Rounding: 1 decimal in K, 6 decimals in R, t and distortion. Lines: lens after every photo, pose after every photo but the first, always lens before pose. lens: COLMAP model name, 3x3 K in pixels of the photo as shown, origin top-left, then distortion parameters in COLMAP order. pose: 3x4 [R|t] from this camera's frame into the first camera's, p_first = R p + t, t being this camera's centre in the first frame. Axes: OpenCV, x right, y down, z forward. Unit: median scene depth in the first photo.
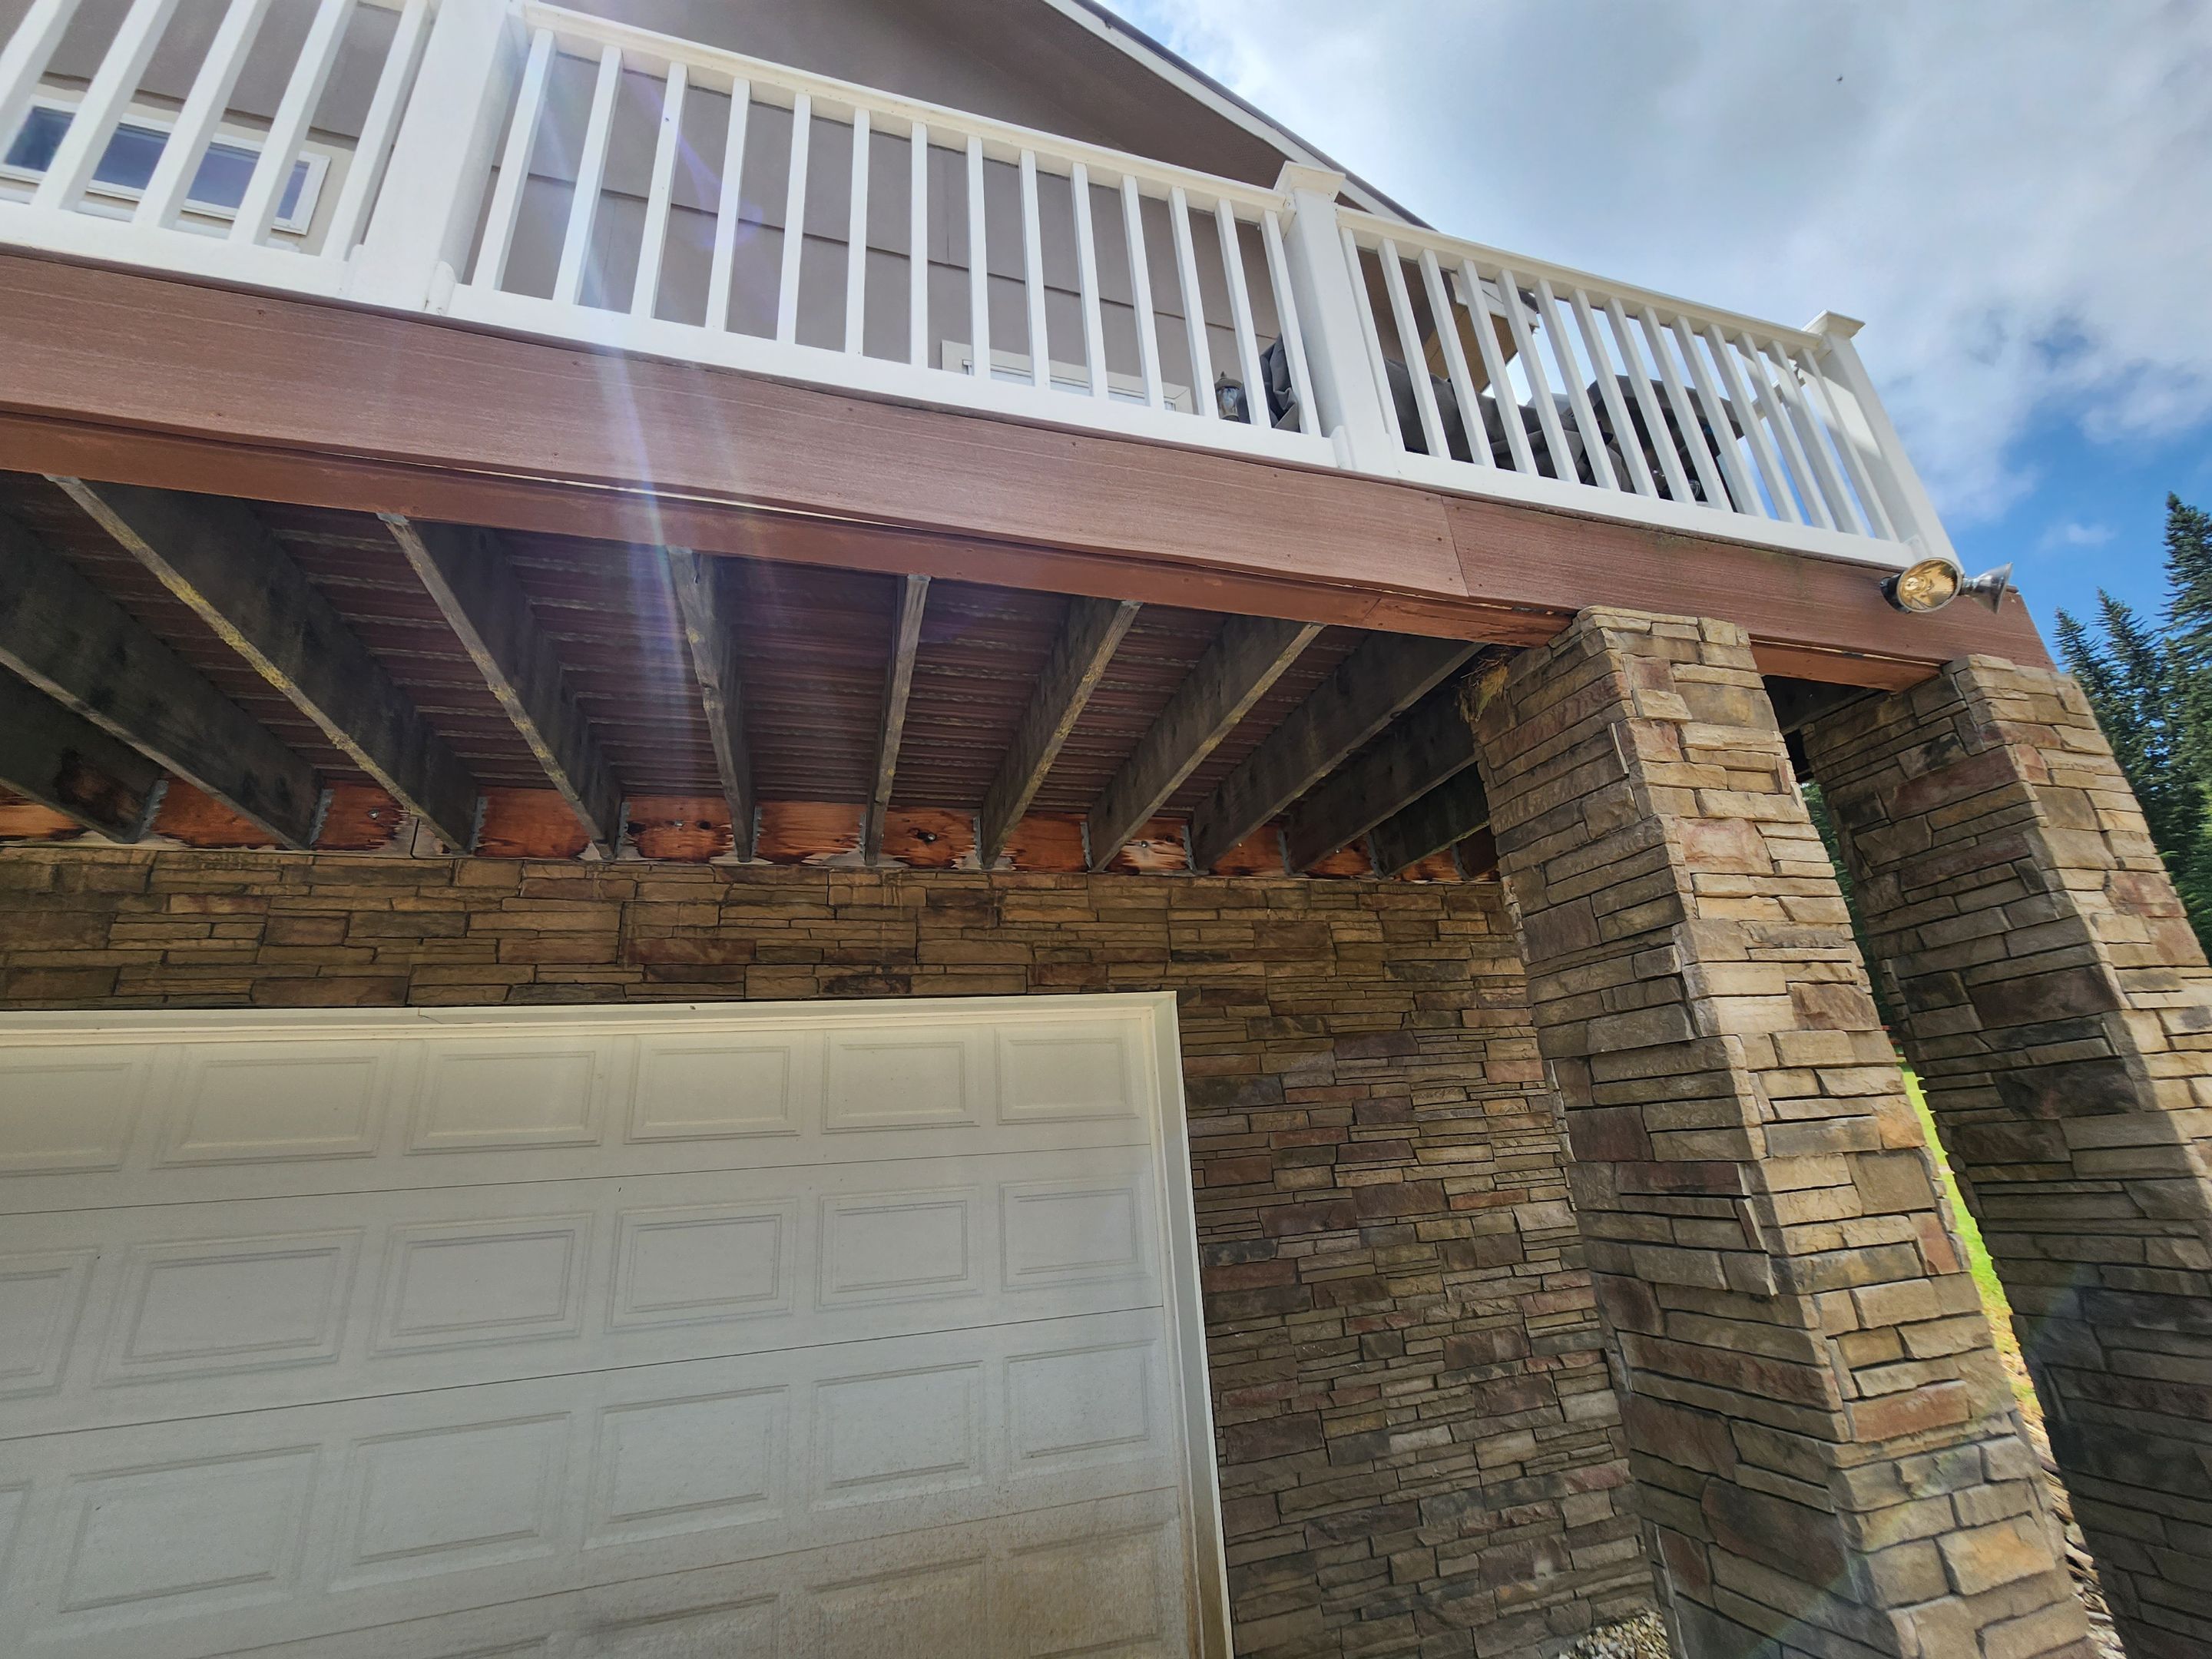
lens RADIAL K [[906.7, 0, 1098.0], [0, 906.7, 834.3], [0, 0, 1]] dist [0.001246, -0.002466]
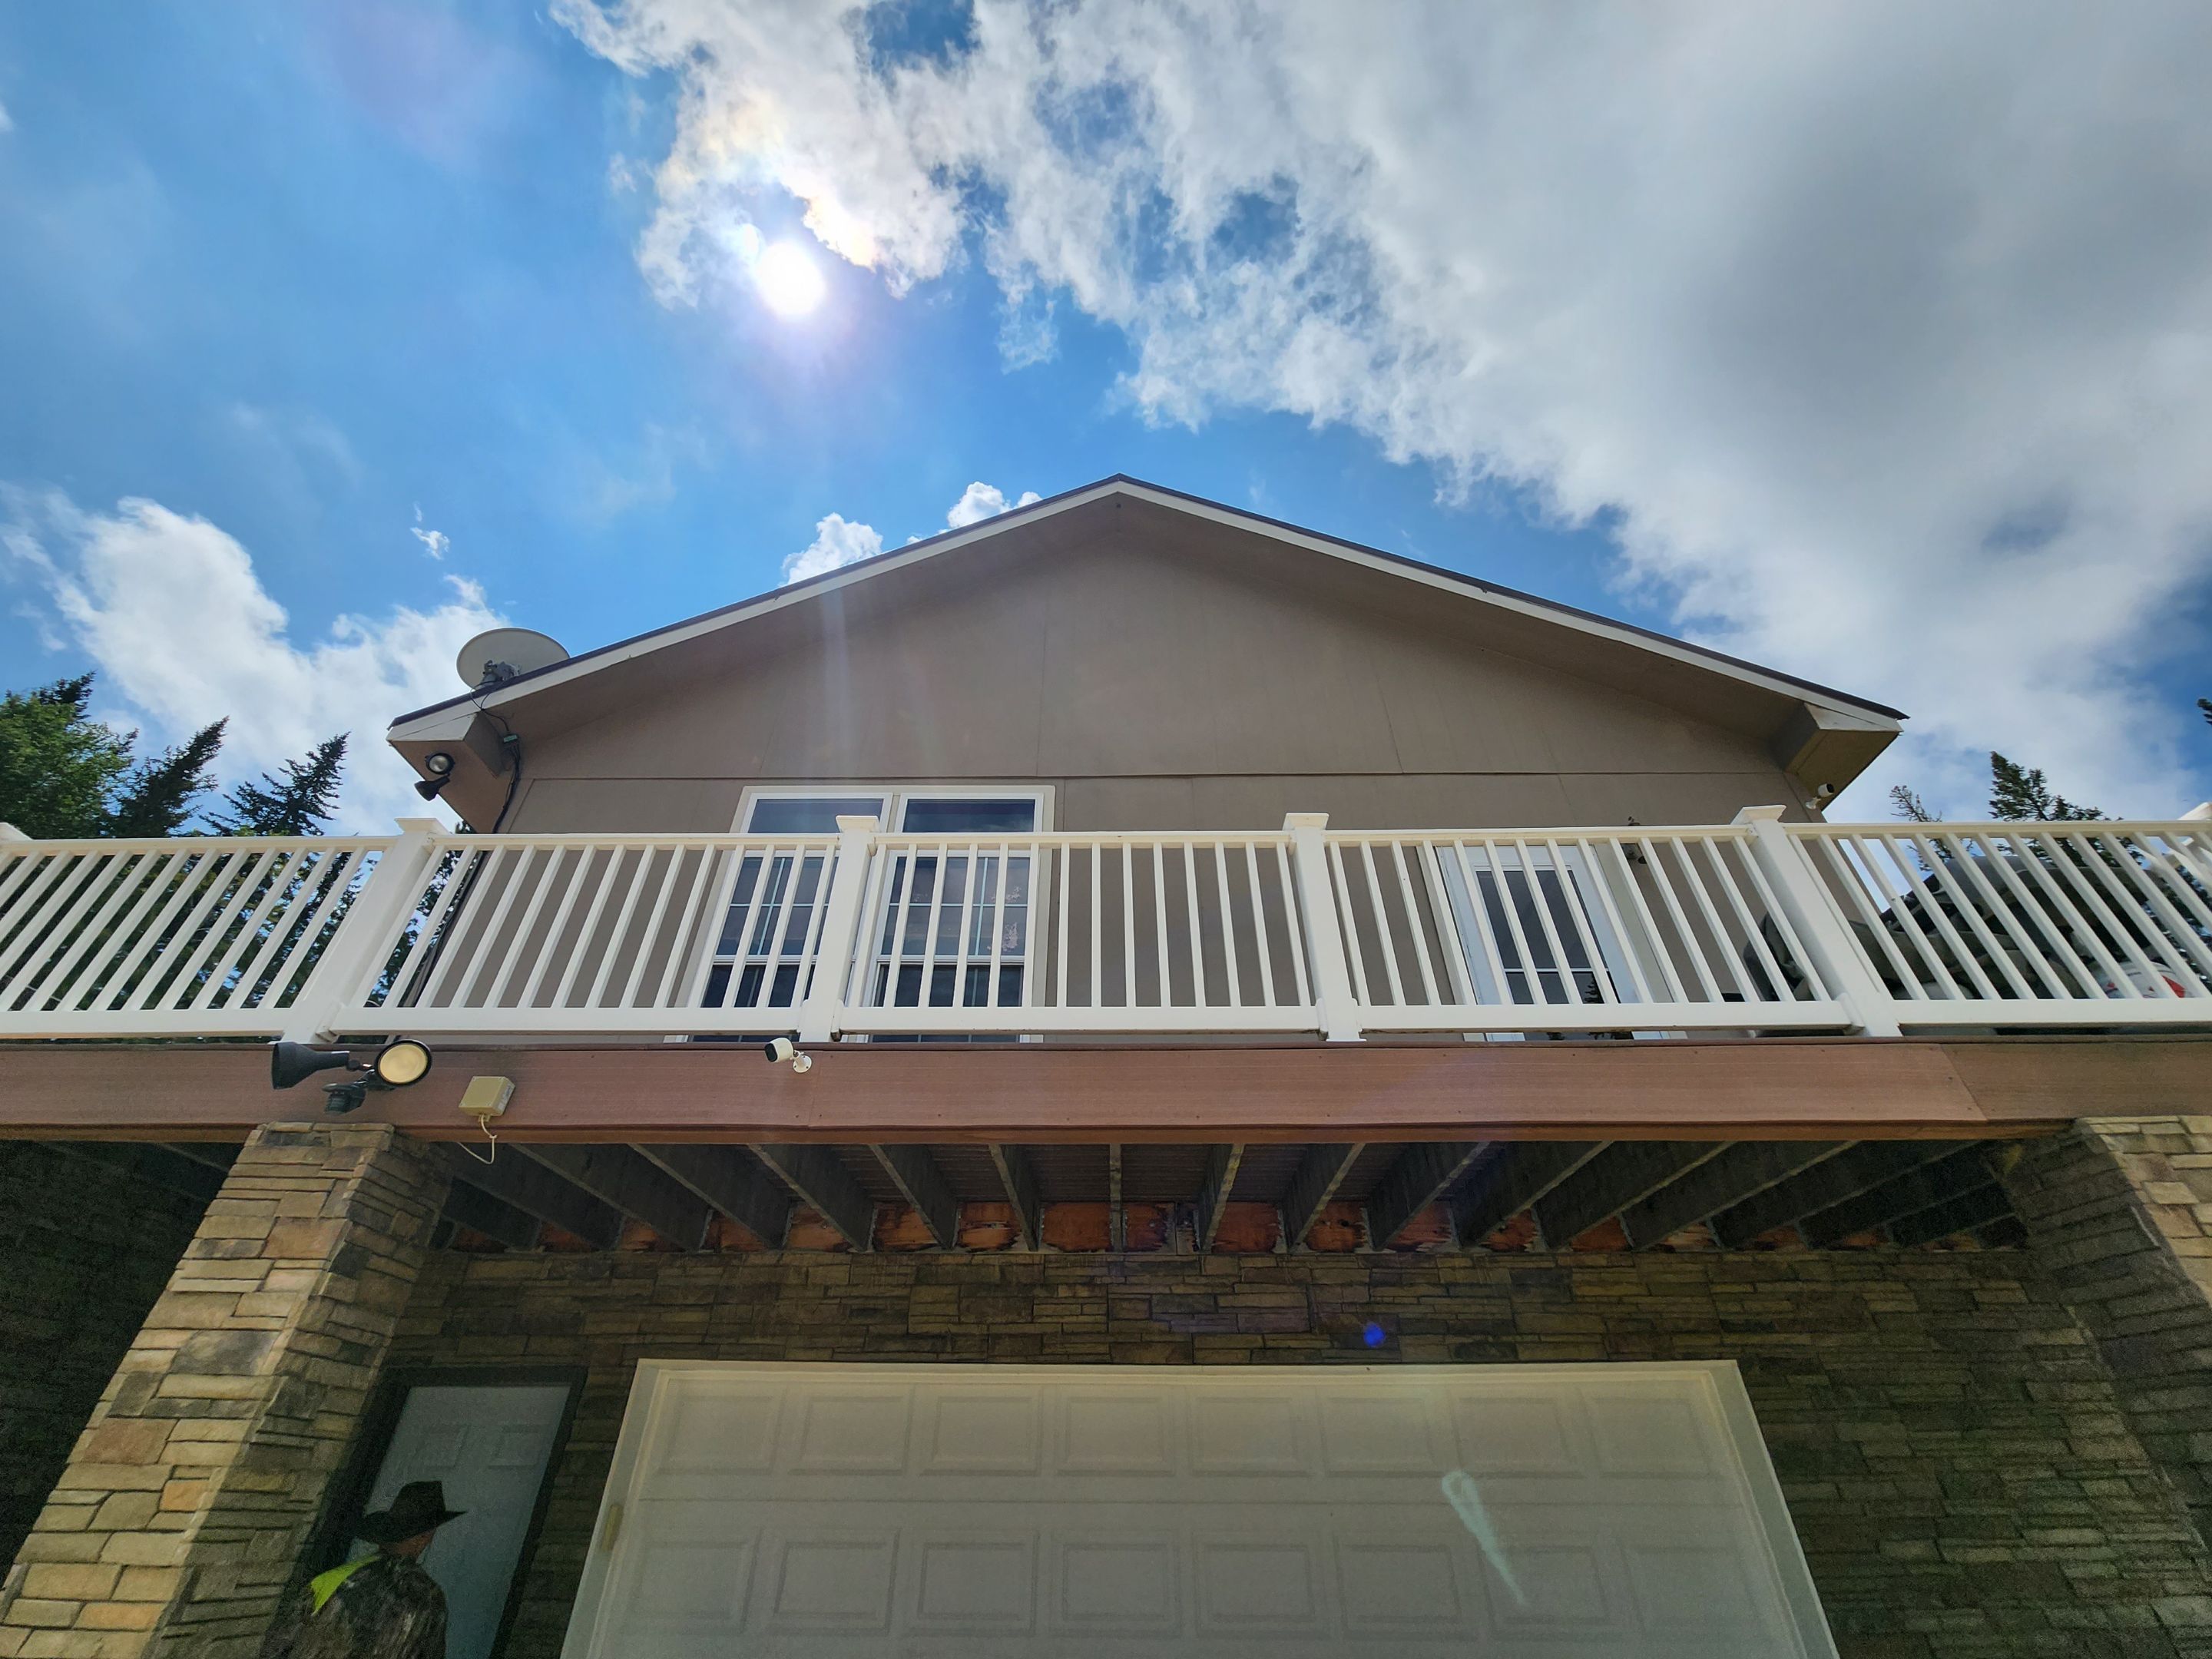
lens RADIAL K [[906.7, 0, 1098.0], [0, 906.7, 834.3], [0, 0, 1]] dist [0.001246, -0.002466]
pose [[0.951357, -0.125726, -0.281271, -0.325094], [0.043029, 0.958220, -0.282777, -0.213674], [0.305072, 0.256919, 0.917019, -0.607475]]
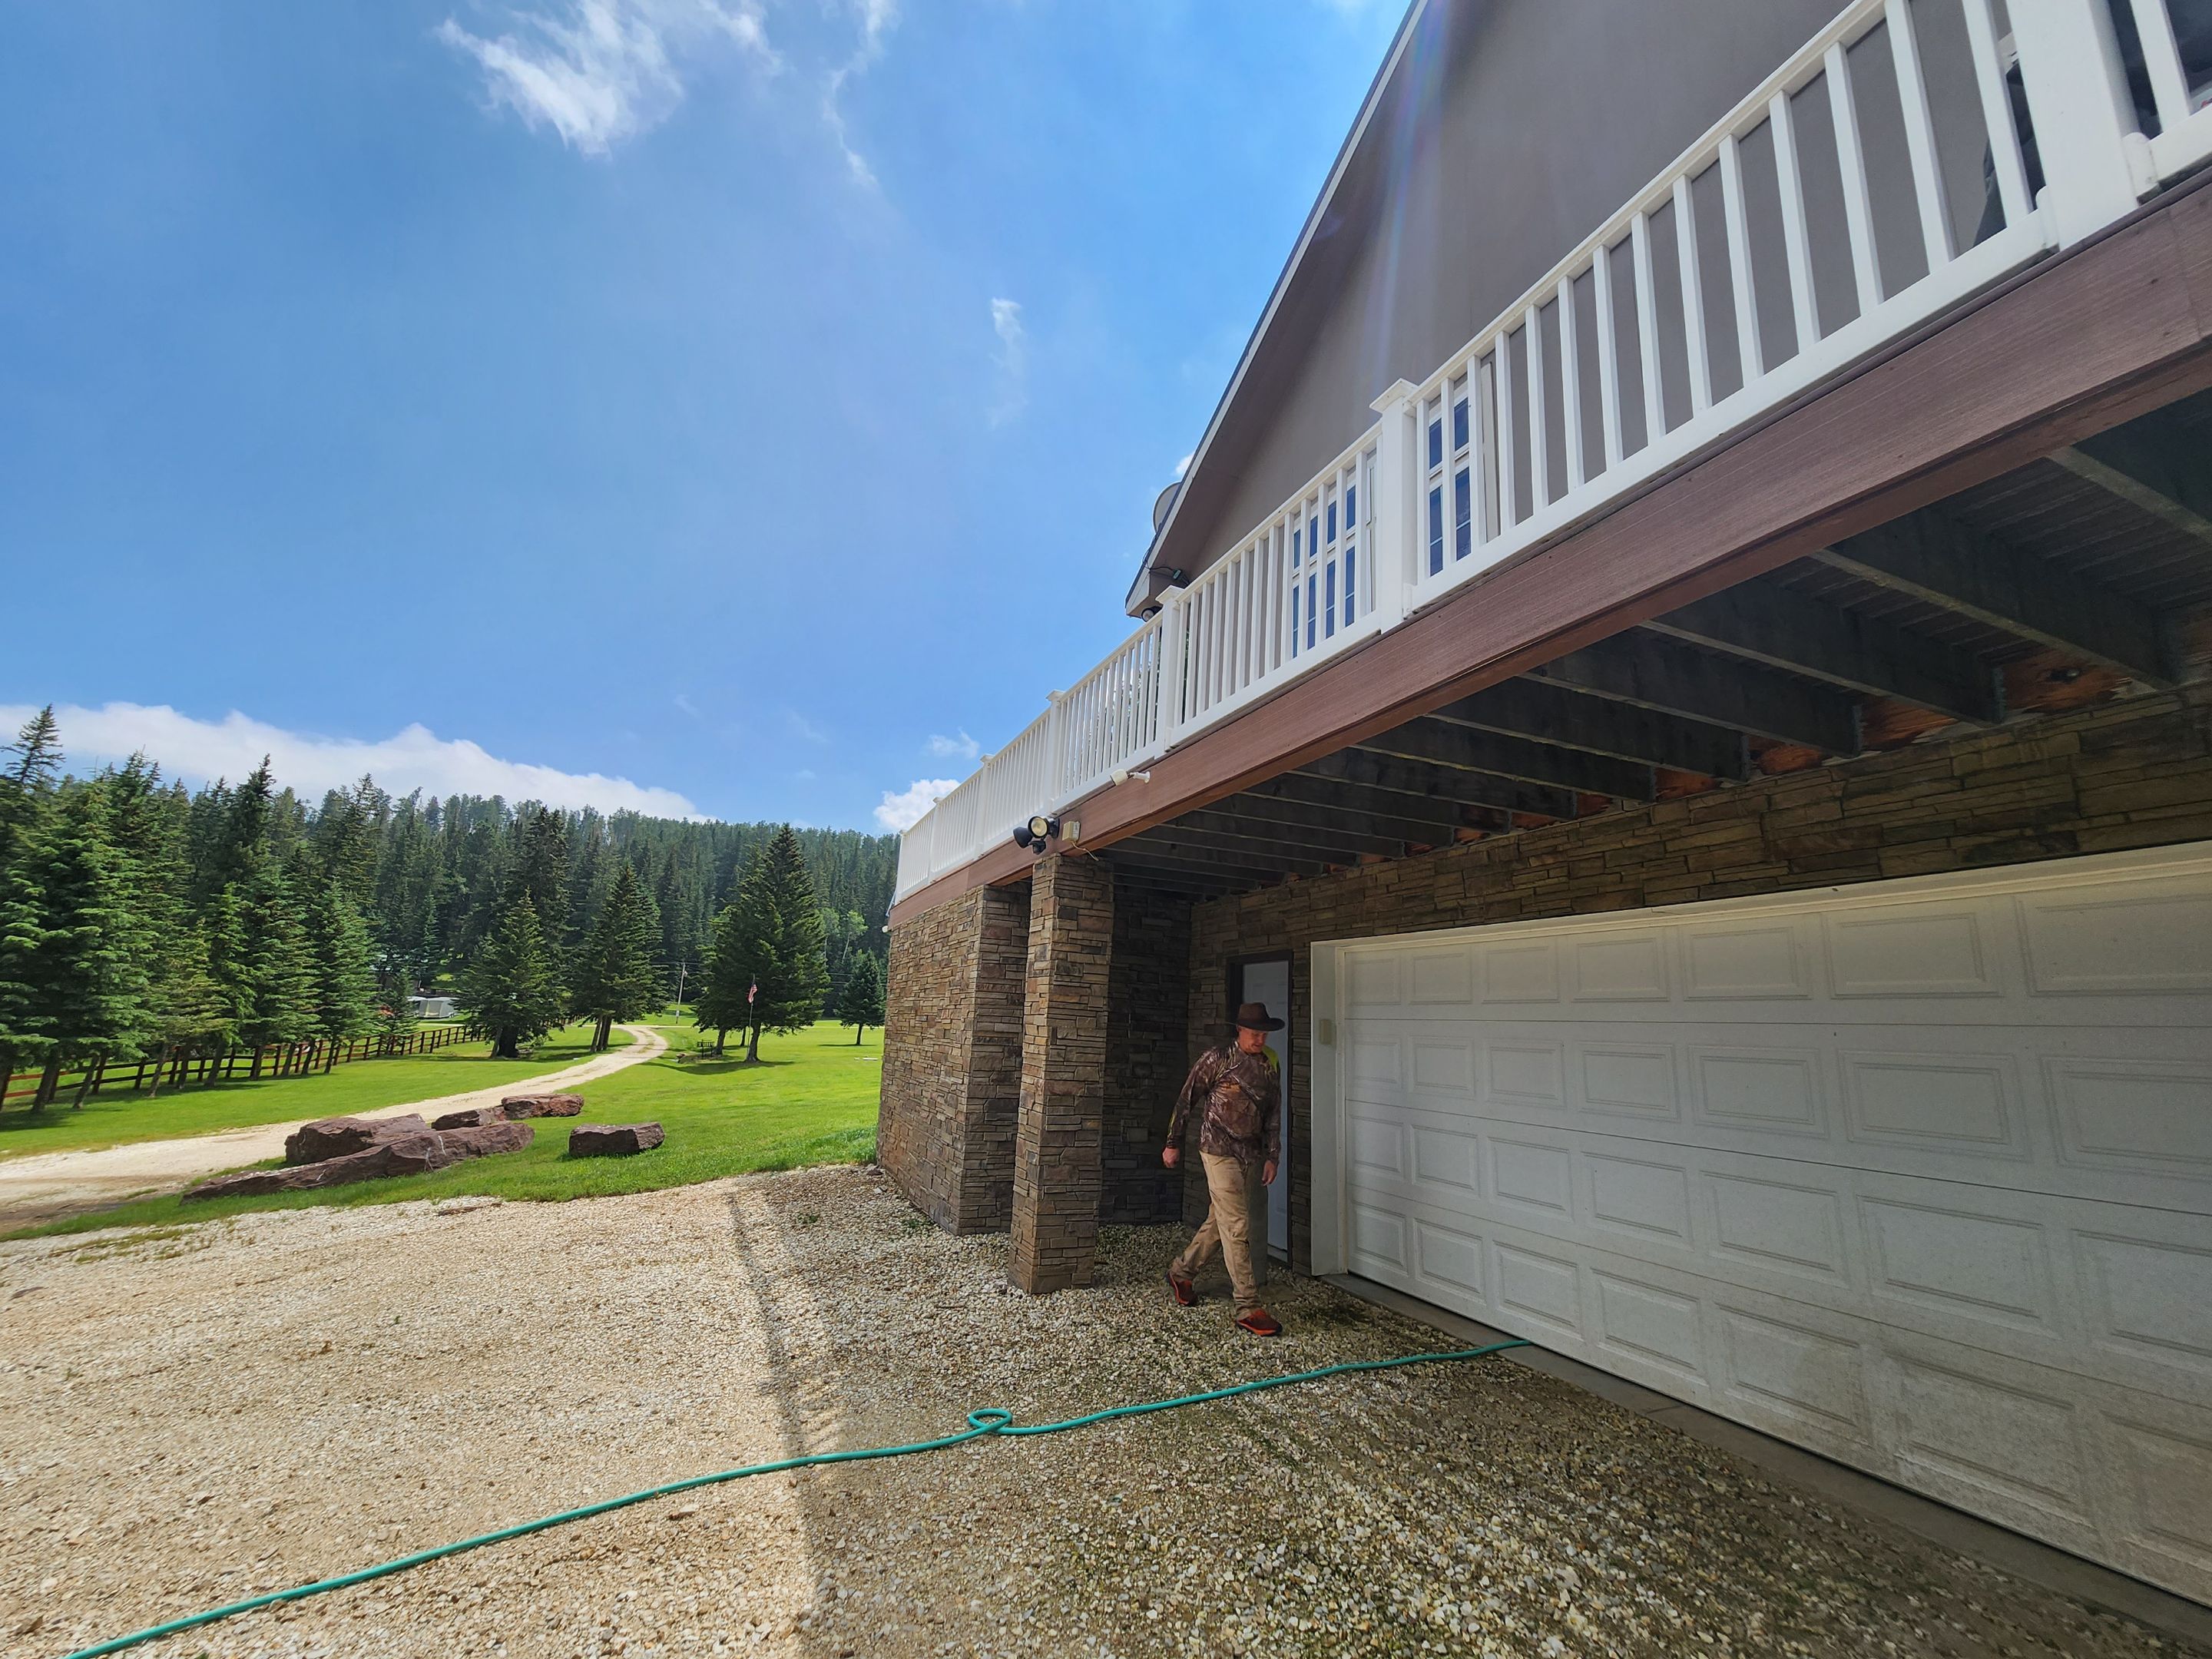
lens RADIAL K [[906.7, 0, 1098.0], [0, 906.7, 834.3], [0, 0, 1]] dist [0.001246, -0.002466]
pose [[0.110912, -0.143064, -0.983479, 0.591739], [0.288036, 0.951739, -0.105963, -0.029329], [0.951175, -0.271525, 0.146767, -0.073548]]
